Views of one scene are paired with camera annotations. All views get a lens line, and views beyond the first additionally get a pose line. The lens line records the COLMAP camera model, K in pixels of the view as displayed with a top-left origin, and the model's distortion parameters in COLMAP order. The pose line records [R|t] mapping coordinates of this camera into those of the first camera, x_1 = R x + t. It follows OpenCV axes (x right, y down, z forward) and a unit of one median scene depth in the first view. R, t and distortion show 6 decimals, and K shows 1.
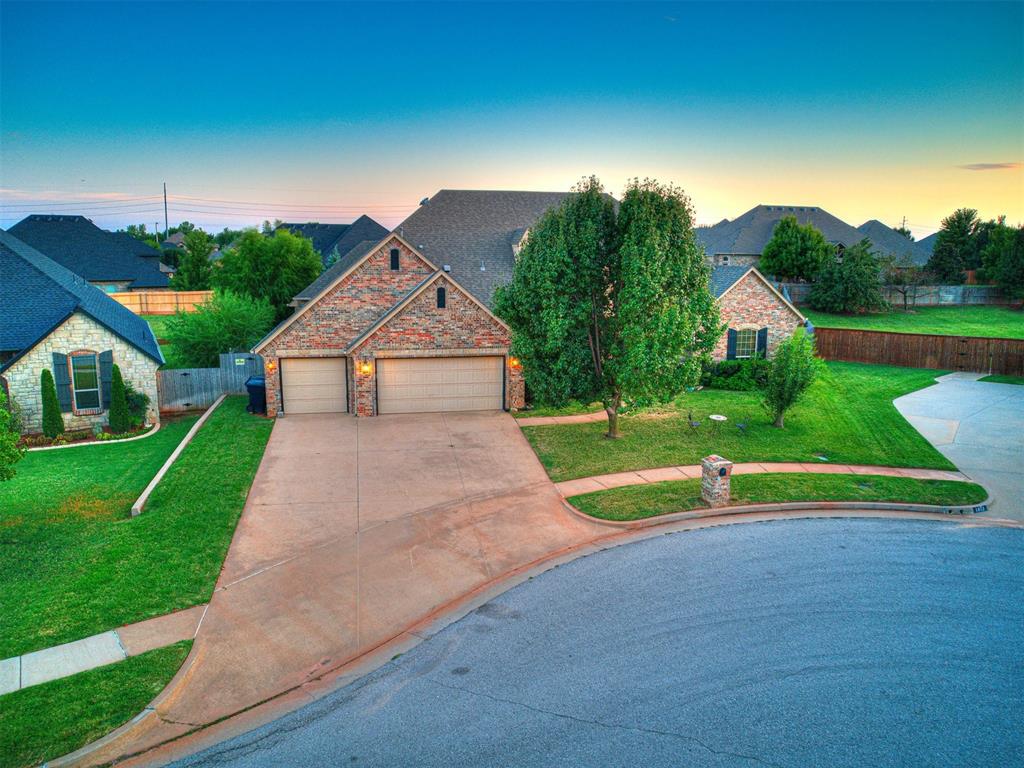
lens RADIAL K [[731.9, 0, 512.0], [0, 731.9, 384.0], [0, 0, 1]] dist [-0.070322, 0.059382]
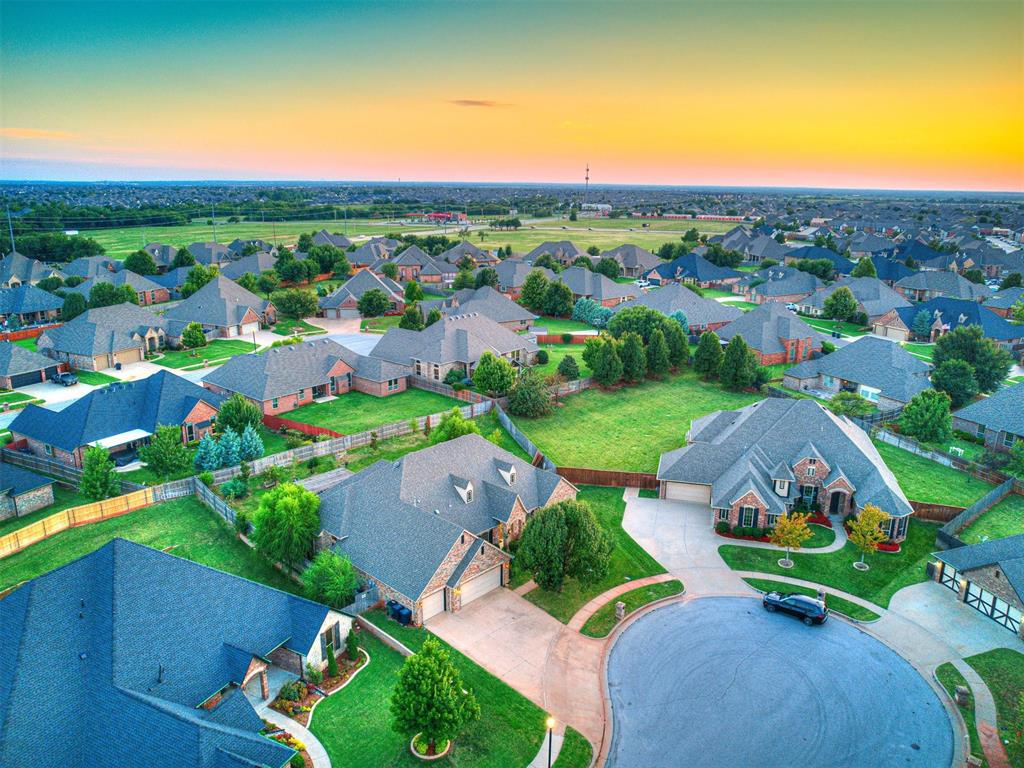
lens RADIAL K [[731.9, 0, 512.0], [0, 731.9, 384.0], [0, 0, 1]] dist [-0.070322, 0.059382]
pose [[0.816106, -0.152614, 0.557386, -1.196541], [0.101056, 0.987326, 0.122369, -0.890914], [-0.568998, -0.043539, 0.821186, -0.858748]]
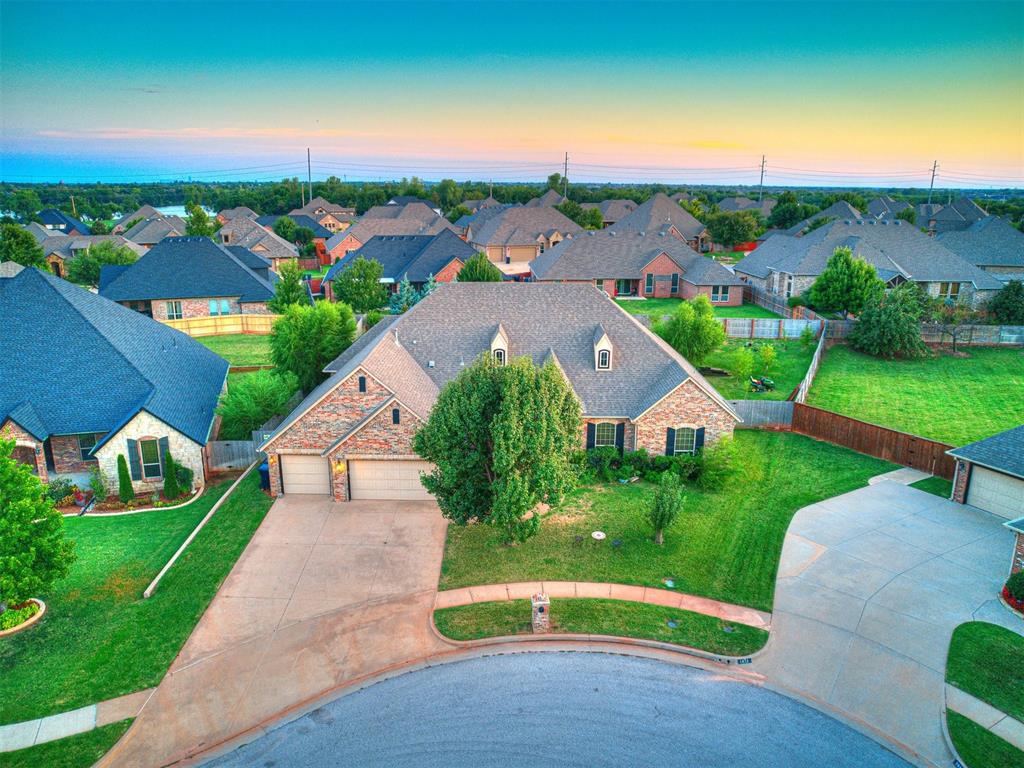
lens RADIAL K [[731.9, 0, 512.0], [0, 731.9, 384.0], [0, 0, 1]] dist [-0.070322, 0.059382]
pose [[0.979896, 0.052482, -0.192482, 0.347511], [-0.036049, 0.995476, 0.087909, -0.297338], [0.196225, -0.079203, 0.977355, -0.201847]]
